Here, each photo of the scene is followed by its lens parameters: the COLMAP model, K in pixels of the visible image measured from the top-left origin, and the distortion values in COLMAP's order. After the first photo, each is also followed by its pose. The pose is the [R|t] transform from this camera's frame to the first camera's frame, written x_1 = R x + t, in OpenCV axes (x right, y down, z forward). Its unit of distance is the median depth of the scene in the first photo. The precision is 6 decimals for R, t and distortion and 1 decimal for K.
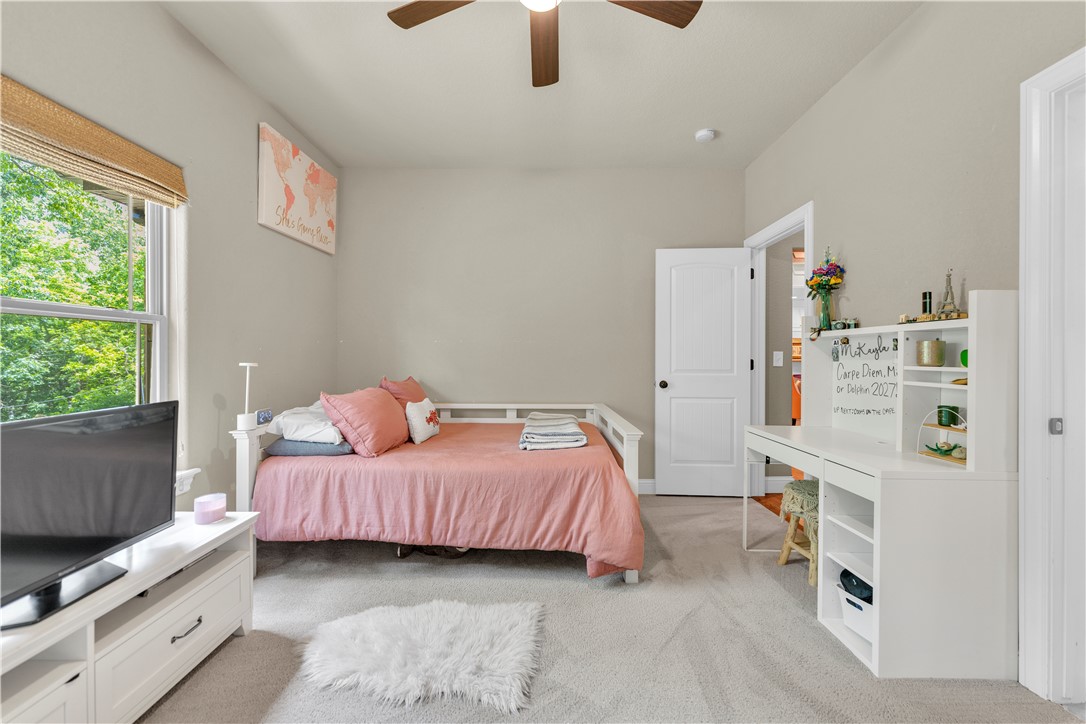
lens RADIAL K [[440.2, 0, 539.5], [0, 440.2, 358.9], [0, 0, 1]] dist [0.000225, 0.000119]
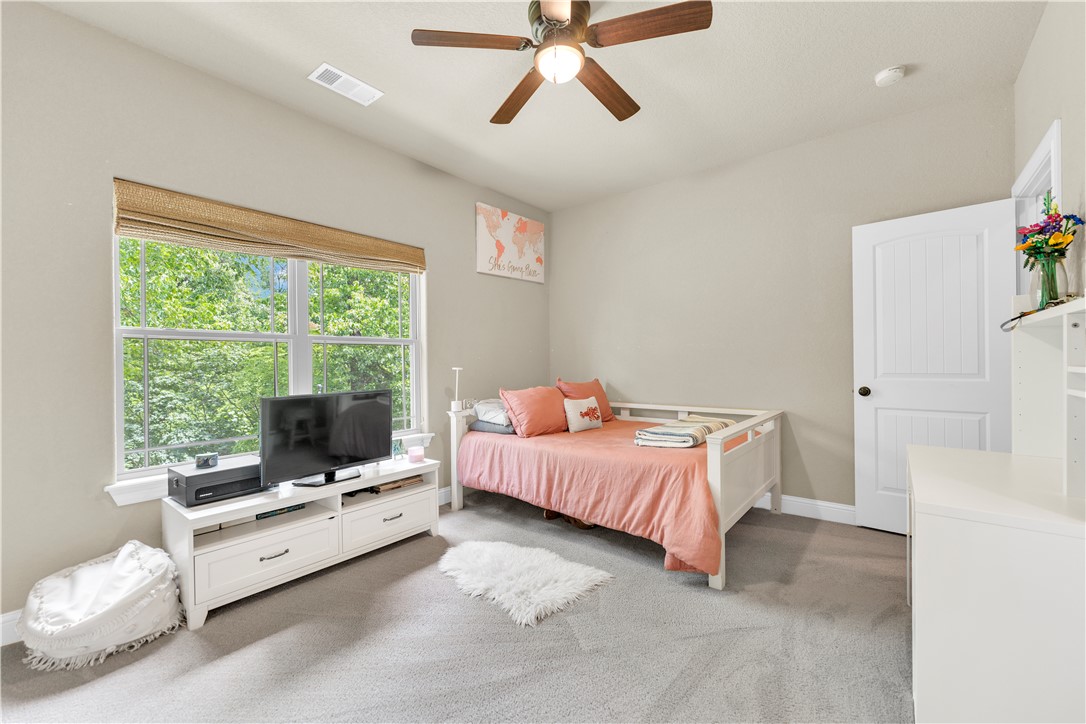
lens RADIAL K [[440.2, 0, 542.4], [0, 440.2, 362.6], [0, 0, 1]] dist [0.000225, 0.000119]
pose [[0.783370, -0.012913, -0.621421, 0.517132], [0.011456, 0.999914, -0.006335, 0.004802], [0.621450, -0.002156, 0.783451, -0.010714]]
